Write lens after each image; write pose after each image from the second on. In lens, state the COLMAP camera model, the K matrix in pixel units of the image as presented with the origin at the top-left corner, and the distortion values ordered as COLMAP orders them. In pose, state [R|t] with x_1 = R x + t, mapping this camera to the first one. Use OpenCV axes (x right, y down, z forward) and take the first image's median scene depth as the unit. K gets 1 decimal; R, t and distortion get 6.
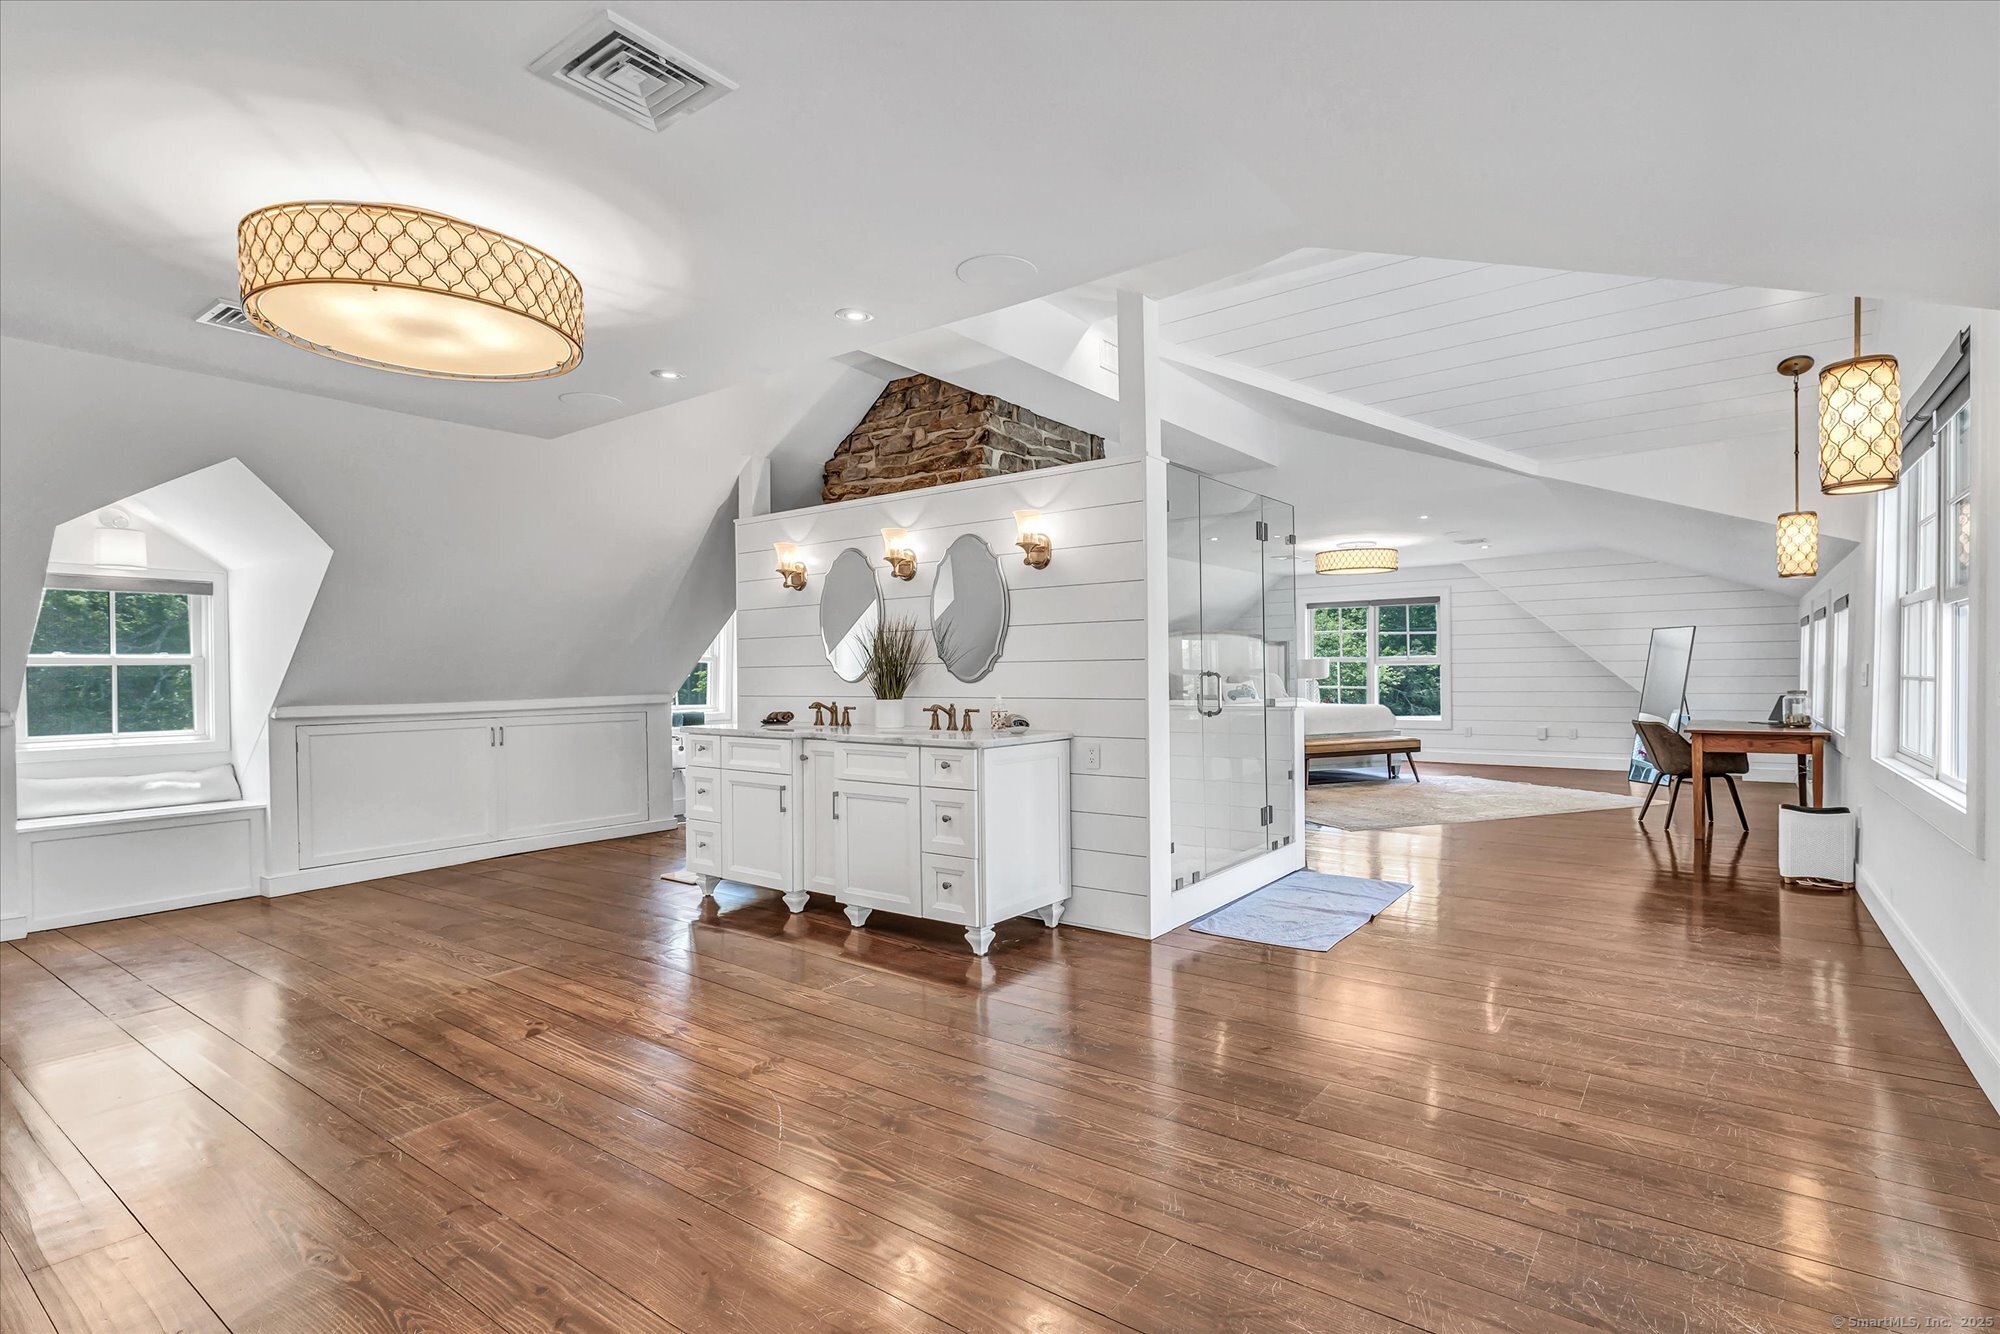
lens RADIAL K [[969.4, 0, 1001.3], [0, 969.4, 671.3], [0, 0, 1]] dist [0.001020, -0.000191]
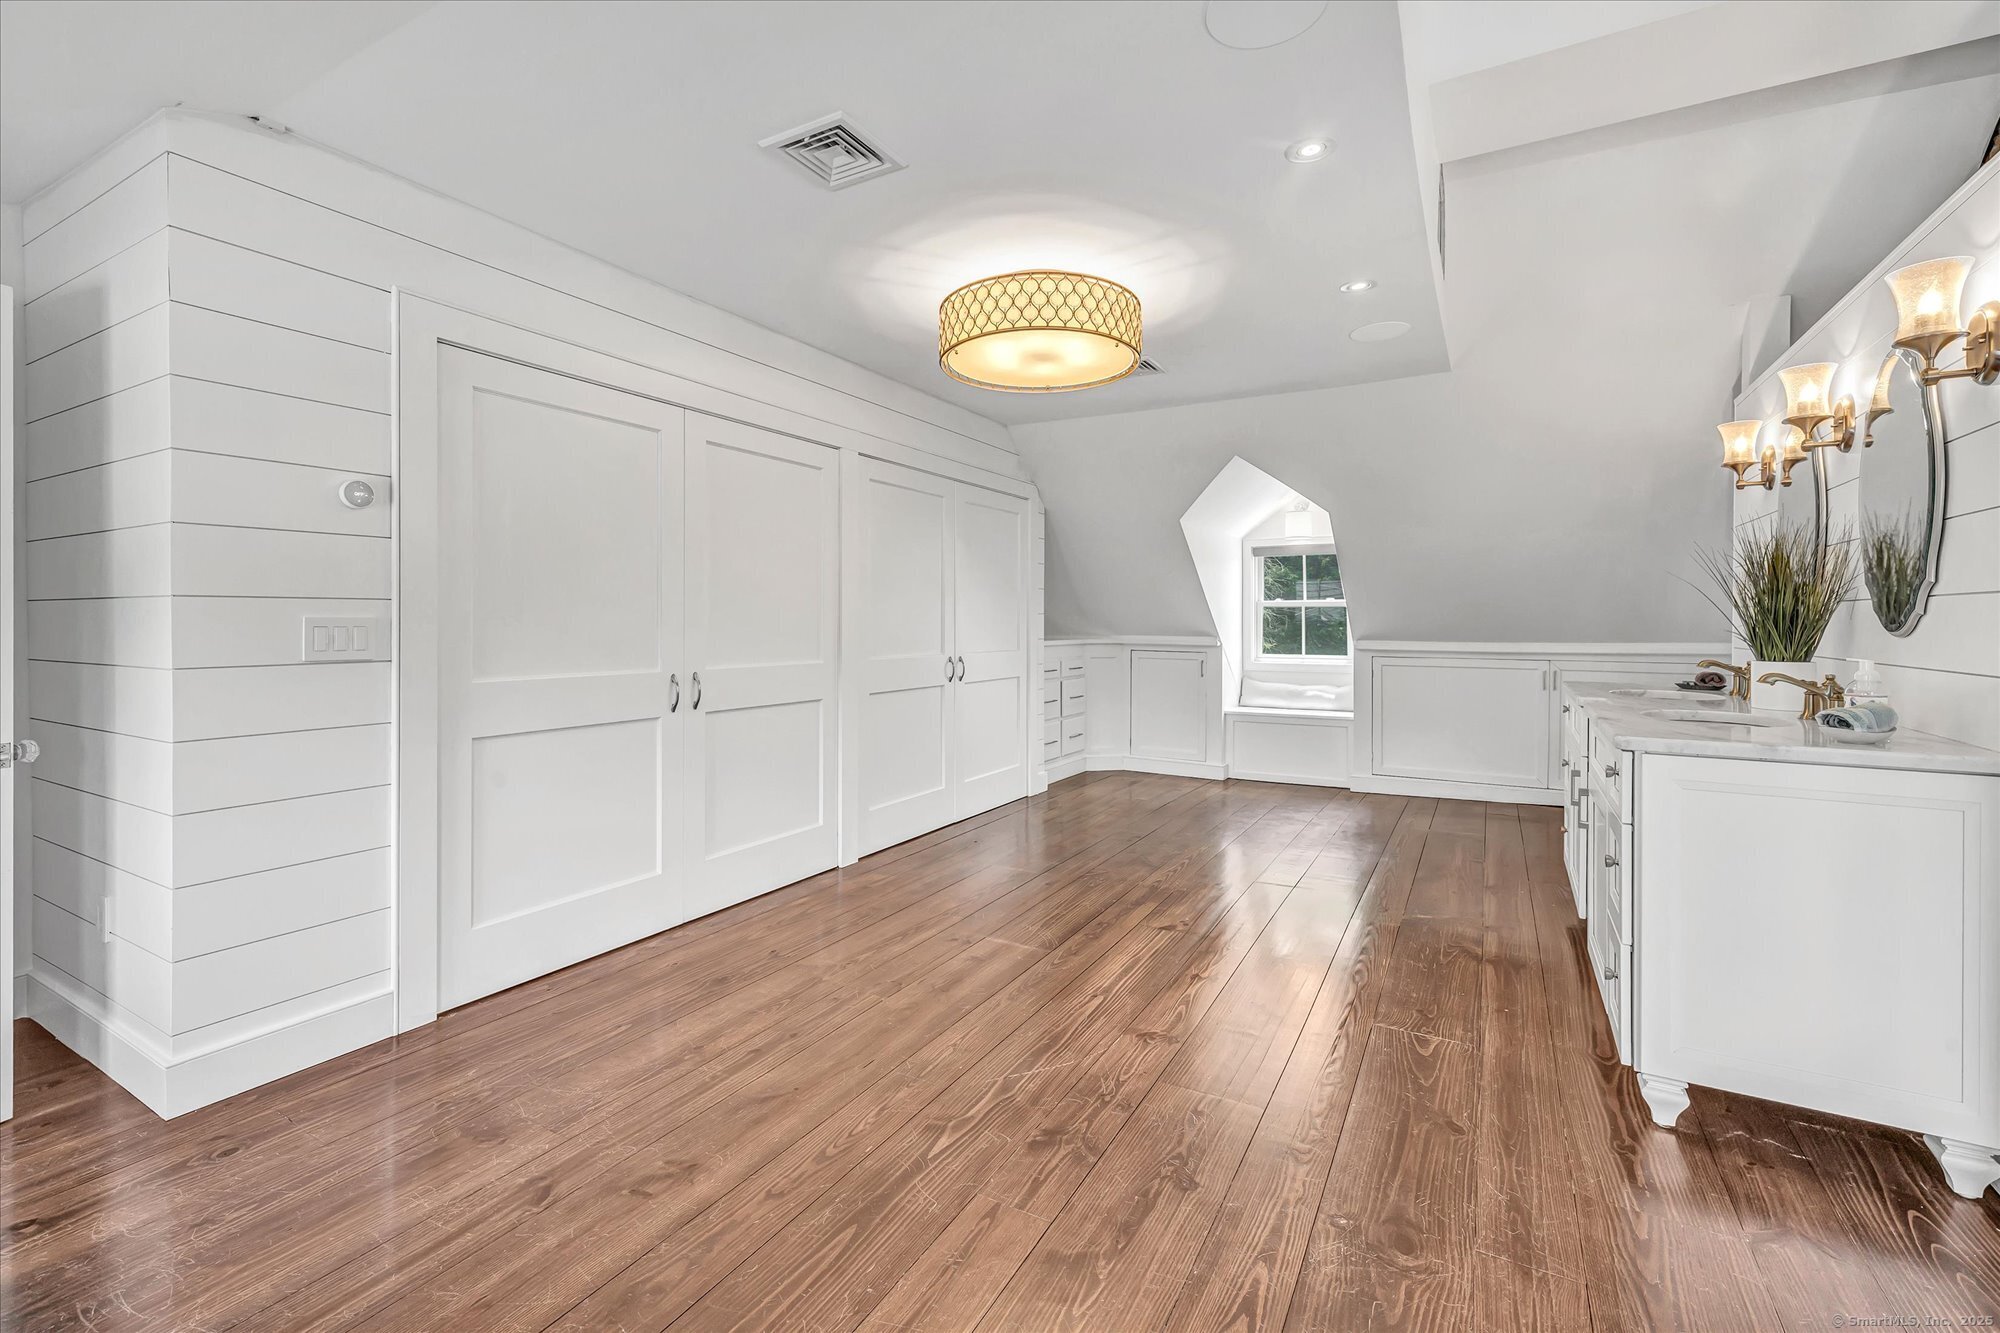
lens RADIAL K [[871.3, 0, 1004.1], [0, 871.3, 620.2], [0, 0, 1]] dist [-0.002834, -0.000085]
pose [[0.128139, 0.012483, -0.991678, 0.500649], [-0.003234, 0.999921, 0.012169, -0.002199], [0.991751, 0.001648, 0.128169, 0.666188]]
